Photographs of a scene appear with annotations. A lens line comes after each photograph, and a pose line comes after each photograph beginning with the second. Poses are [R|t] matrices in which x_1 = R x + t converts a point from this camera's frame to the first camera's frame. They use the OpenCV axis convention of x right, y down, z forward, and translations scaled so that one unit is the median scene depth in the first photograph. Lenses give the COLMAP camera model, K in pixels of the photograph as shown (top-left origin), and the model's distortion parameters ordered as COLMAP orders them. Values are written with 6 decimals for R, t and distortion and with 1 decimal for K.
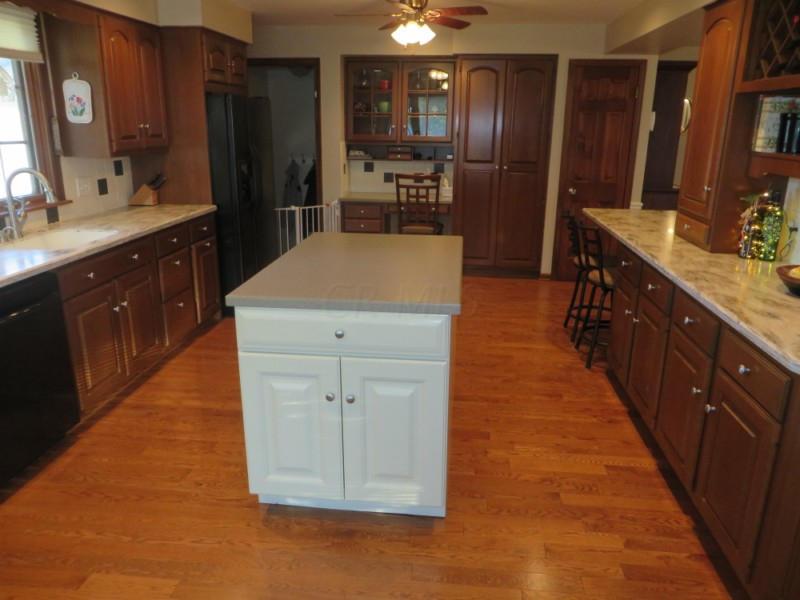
lens RADIAL K [[593.3, 0, 402.9], [0, 593.3, 300.4], [0, 0, 1]] dist [-0.029903, 0.022046]
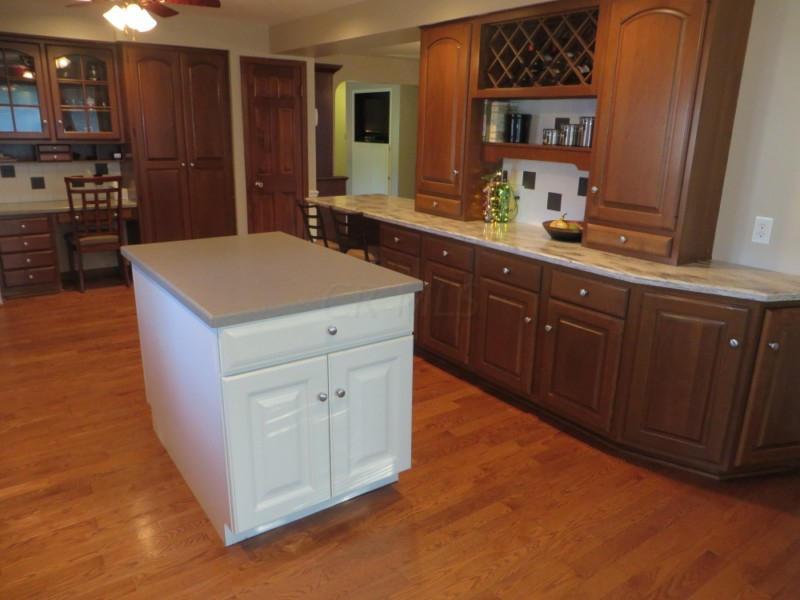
lens RADIAL K [[593.3, 0, 406.1], [0, 593.3, 300.9], [0, 0, 1]] dist [-0.029903, 0.022046]
pose [[0.748695, -0.185612, 0.636399, -0.444564], [0.179326, 0.980917, 0.075125, -0.032146], [-0.638199, 0.057877, 0.767693, 0.102059]]
